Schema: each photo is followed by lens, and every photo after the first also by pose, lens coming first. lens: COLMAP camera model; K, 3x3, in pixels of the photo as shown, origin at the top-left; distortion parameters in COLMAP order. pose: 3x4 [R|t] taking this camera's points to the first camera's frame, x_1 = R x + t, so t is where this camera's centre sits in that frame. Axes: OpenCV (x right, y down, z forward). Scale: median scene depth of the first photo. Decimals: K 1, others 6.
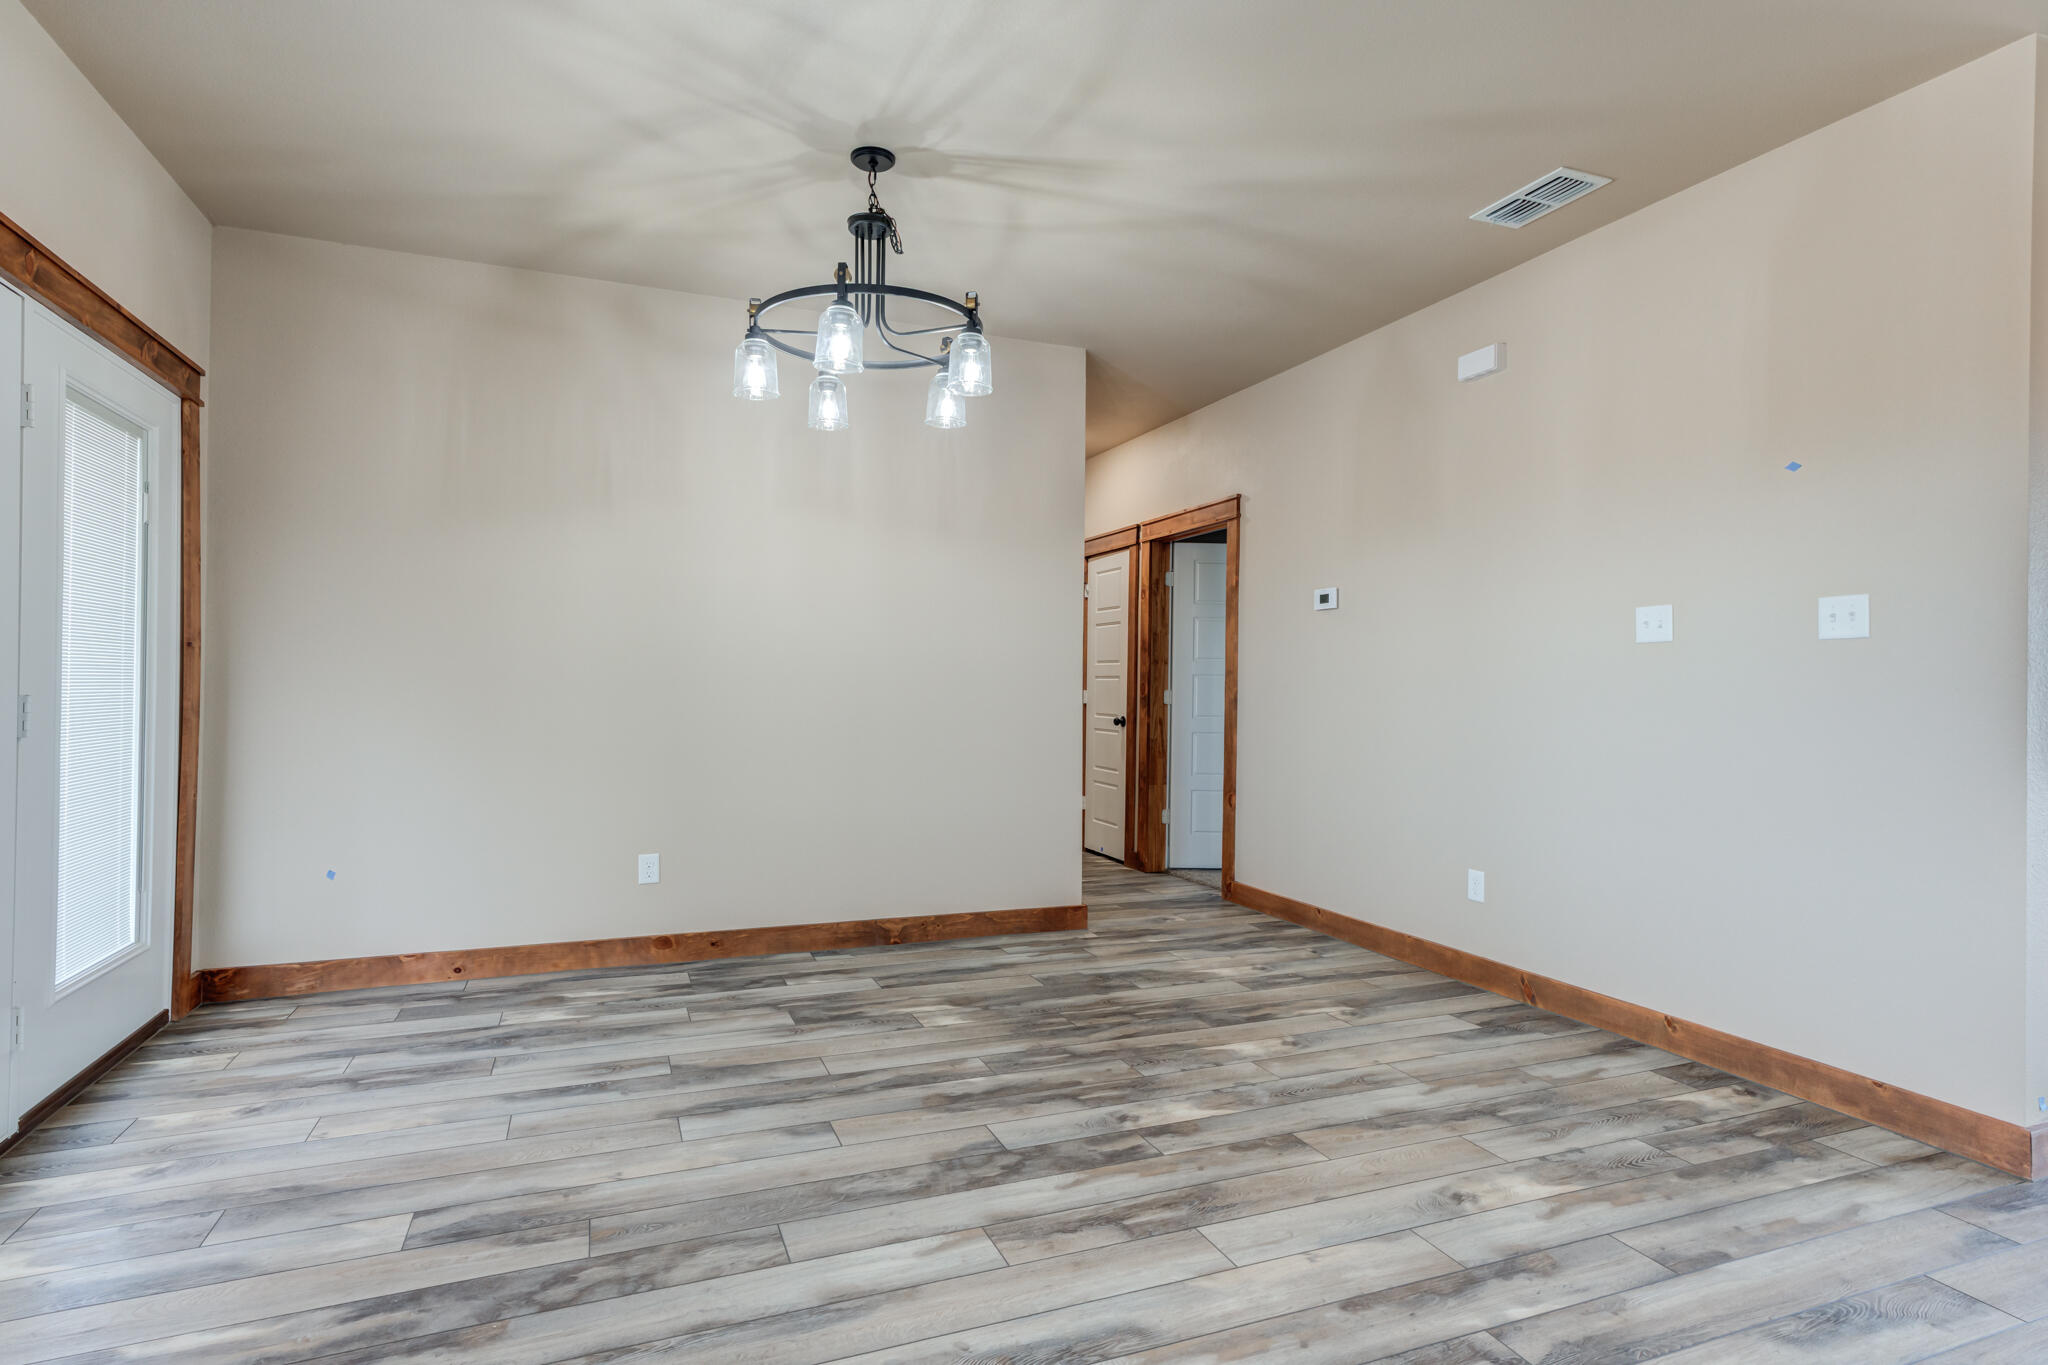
lens RADIAL K [[934.3, 0, 1022.7], [0, 934.3, 675.3], [0, 0, 1]] dist [-0.015116, 0.015184]
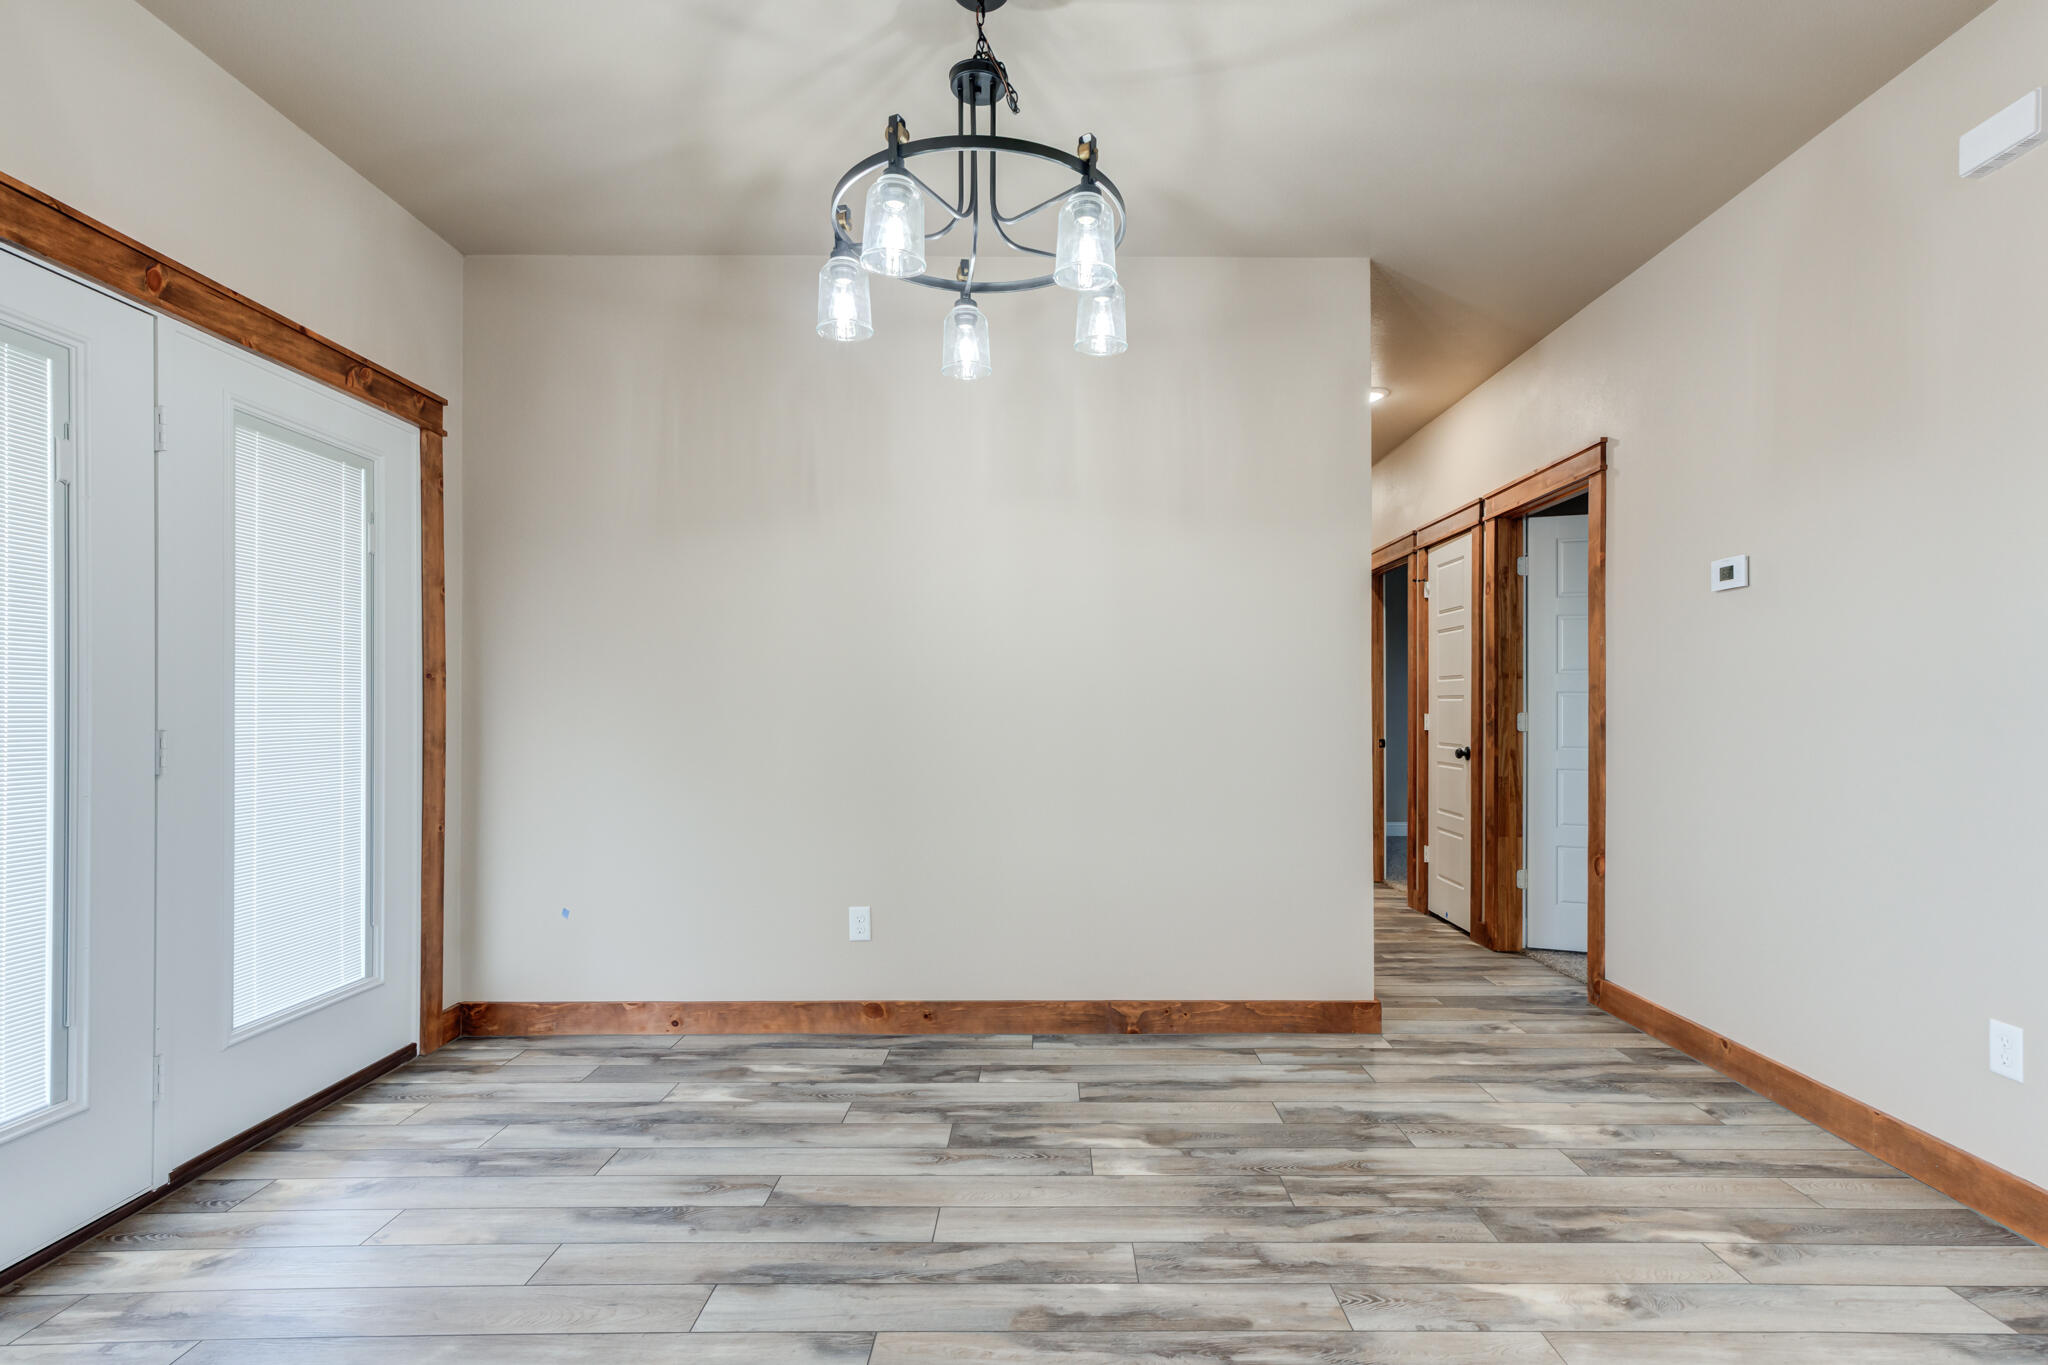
lens RADIAL K [[1082.6, 0, 1029.7], [0, 1082.6, 701.4], [0, 0, 1]] dist [-0.004266, 0.010460]
pose [[0.957925, -0.012285, -0.286756, 0.059868], [0.013068, 0.999914, 0.000817, 0.001491], [0.286721, -0.004530, 0.958003, 0.105826]]
